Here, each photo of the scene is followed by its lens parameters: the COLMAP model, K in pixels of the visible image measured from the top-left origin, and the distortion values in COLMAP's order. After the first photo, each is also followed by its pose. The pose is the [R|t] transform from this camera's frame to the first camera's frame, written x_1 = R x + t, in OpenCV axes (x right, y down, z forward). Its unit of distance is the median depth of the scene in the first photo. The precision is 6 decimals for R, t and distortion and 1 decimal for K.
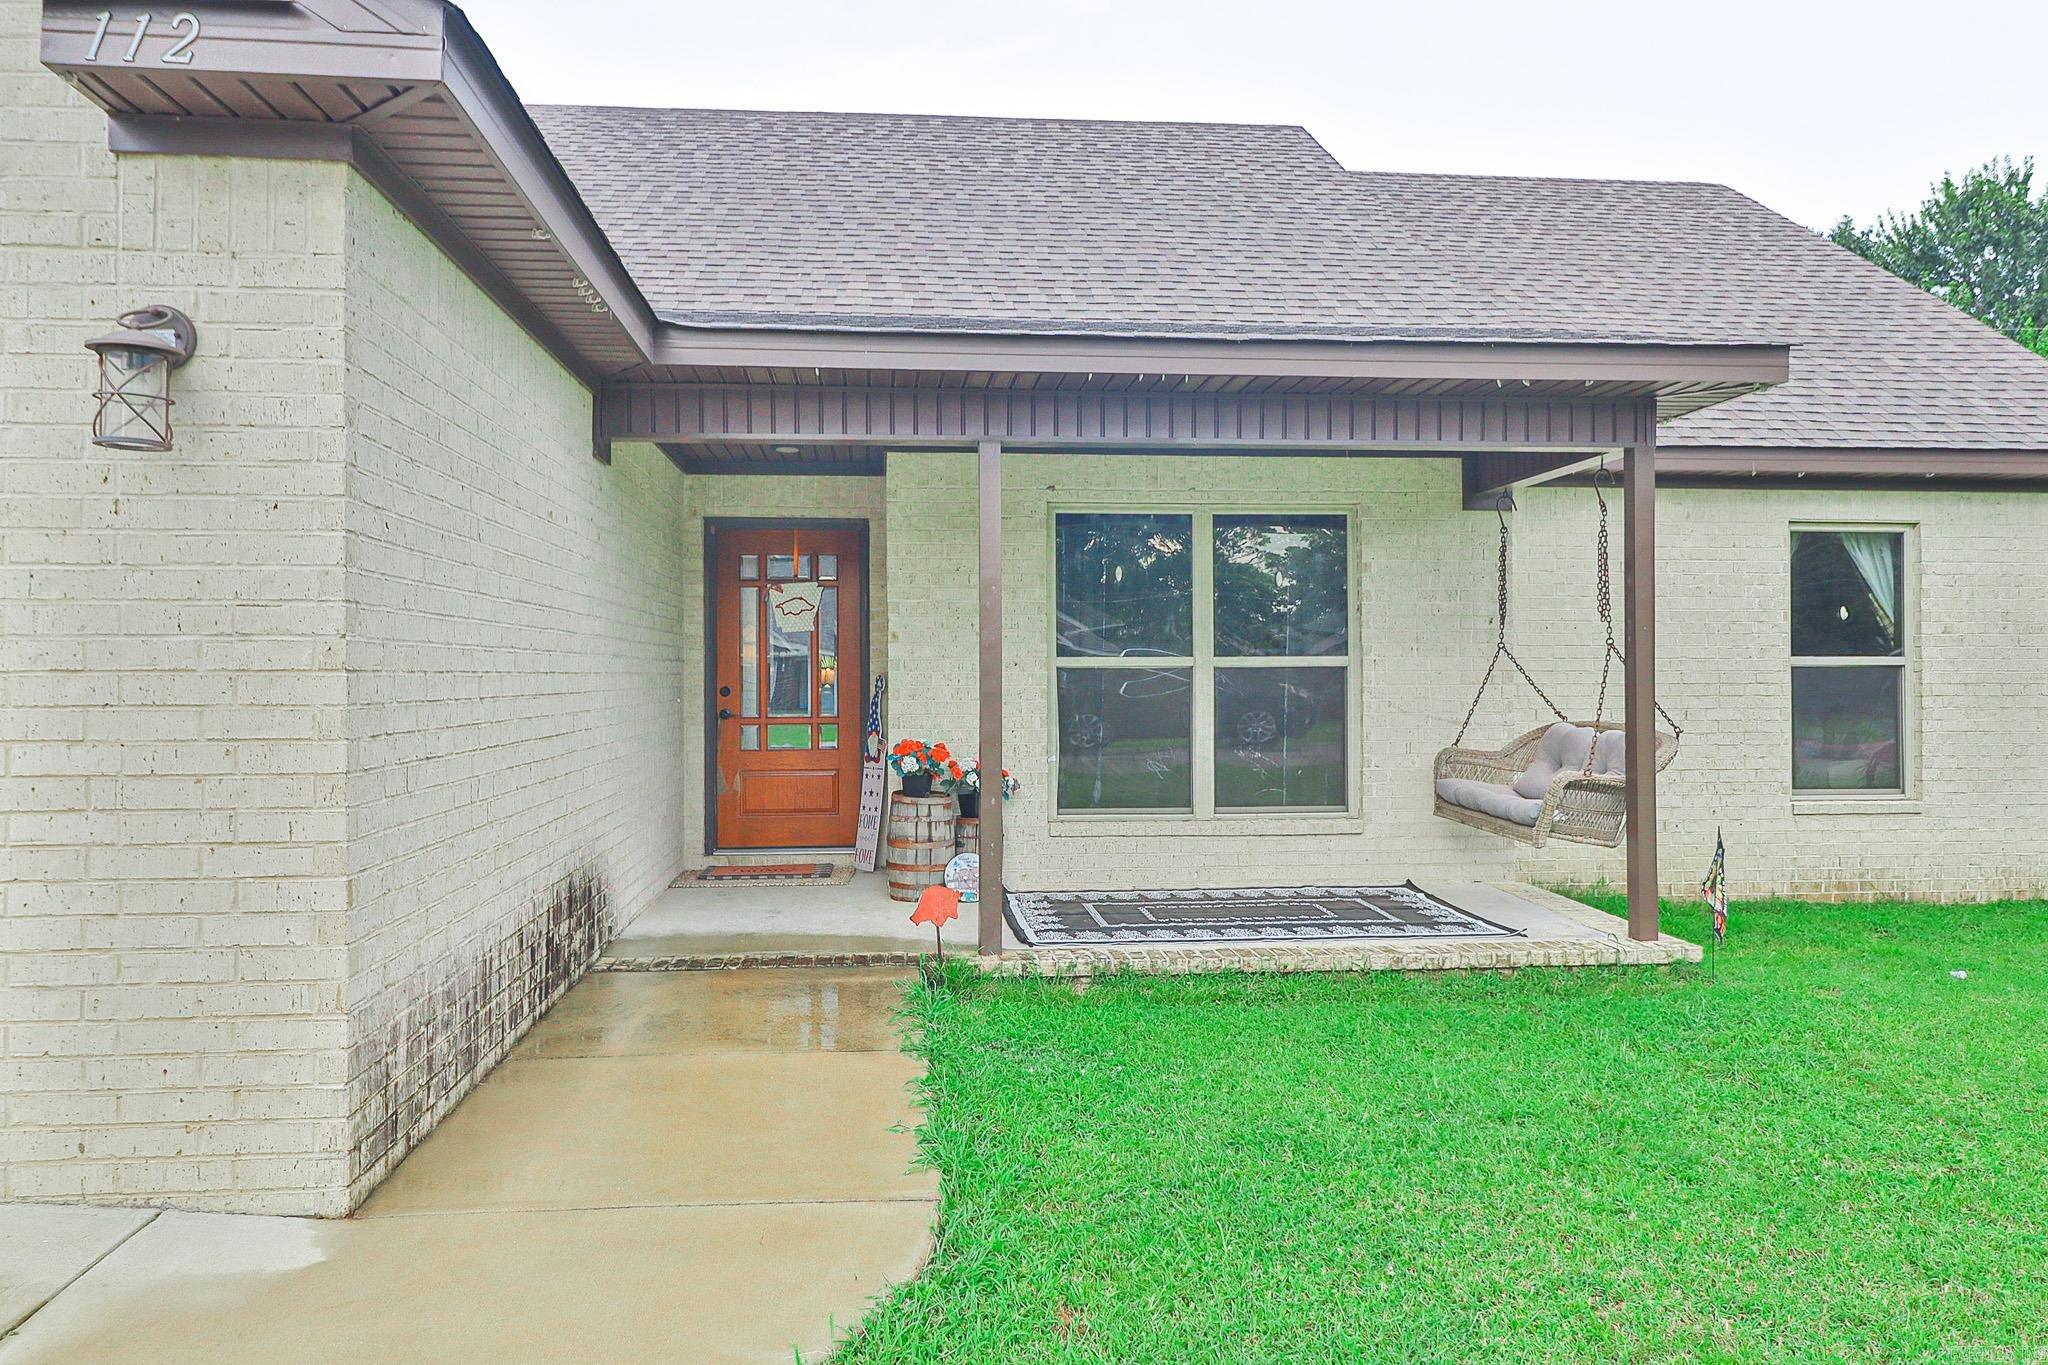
lens RADIAL K [[1449.9, 0, 1023.1], [0, 1449.9, 643.4], [0, 0, 1]] dist [-0.000881, -0.001523]
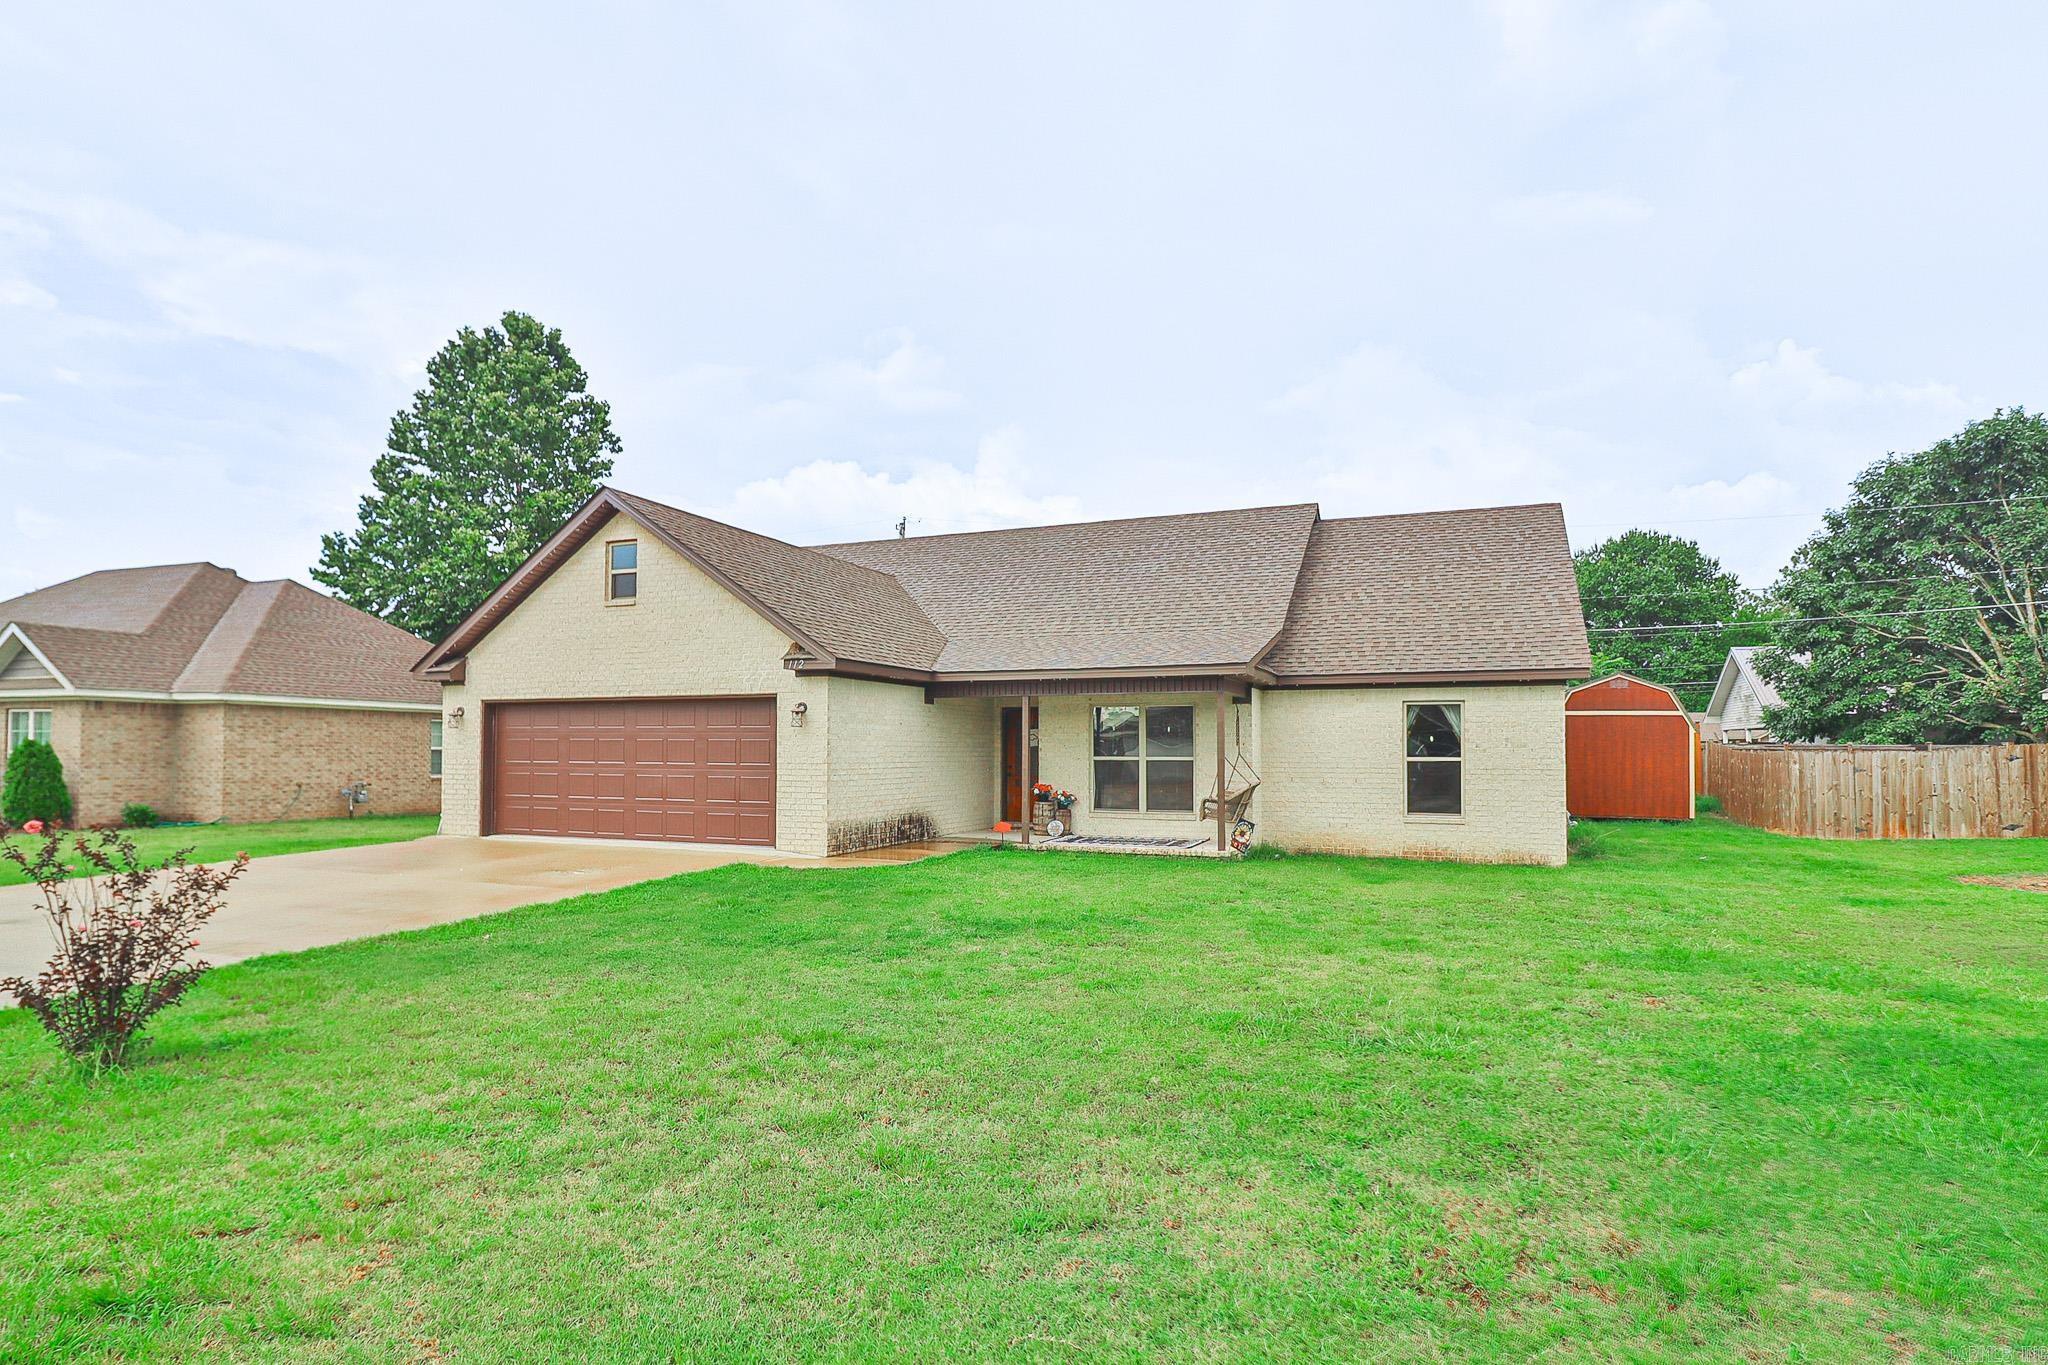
lens RADIAL K [[1068.6, 0, 1045.0], [0, 1068.6, 687.4], [0, 0, 1]] dist [-0.004732, -0.001747]
pose [[0.888112, -0.022497, -0.459077, 0.889765], [0.007810, 0.999396, -0.033865, -0.055779], [0.459561, 0.026491, 0.887751, -0.927045]]
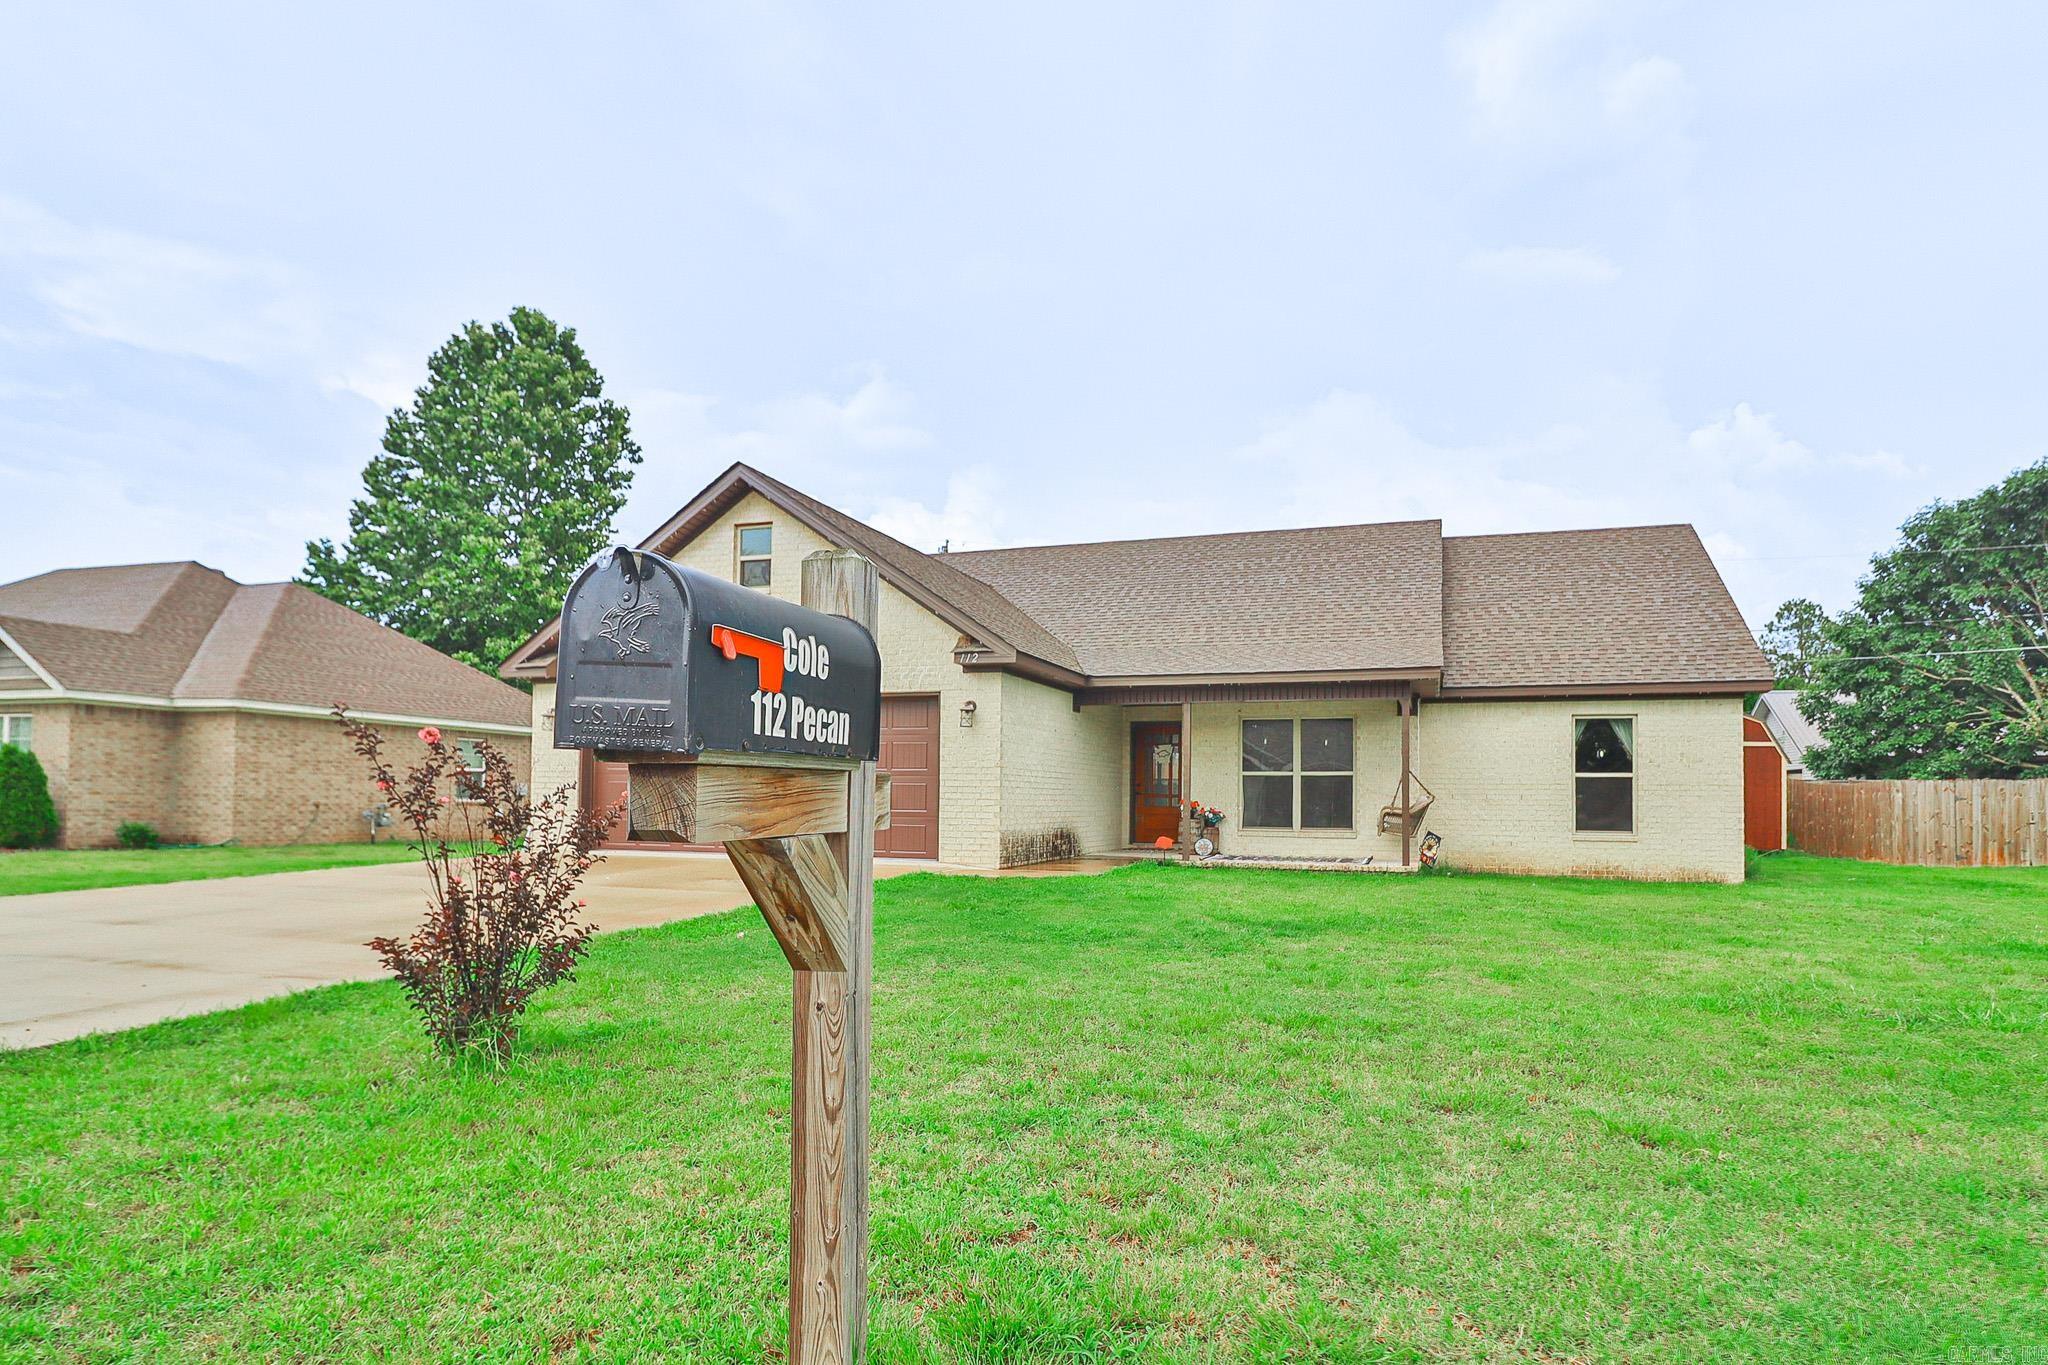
lens RADIAL K [[1078.4, 0, 1090.3], [0, 1078.4, 742.3], [0, 0, 1]] dist [-0.007386, -0.000279]
pose [[0.922248, -0.009973, -0.386470, 0.527000], [-0.002414, 0.999499, -0.031552, 0.018158], [0.386591, 0.030032, 0.921762, -0.972975]]
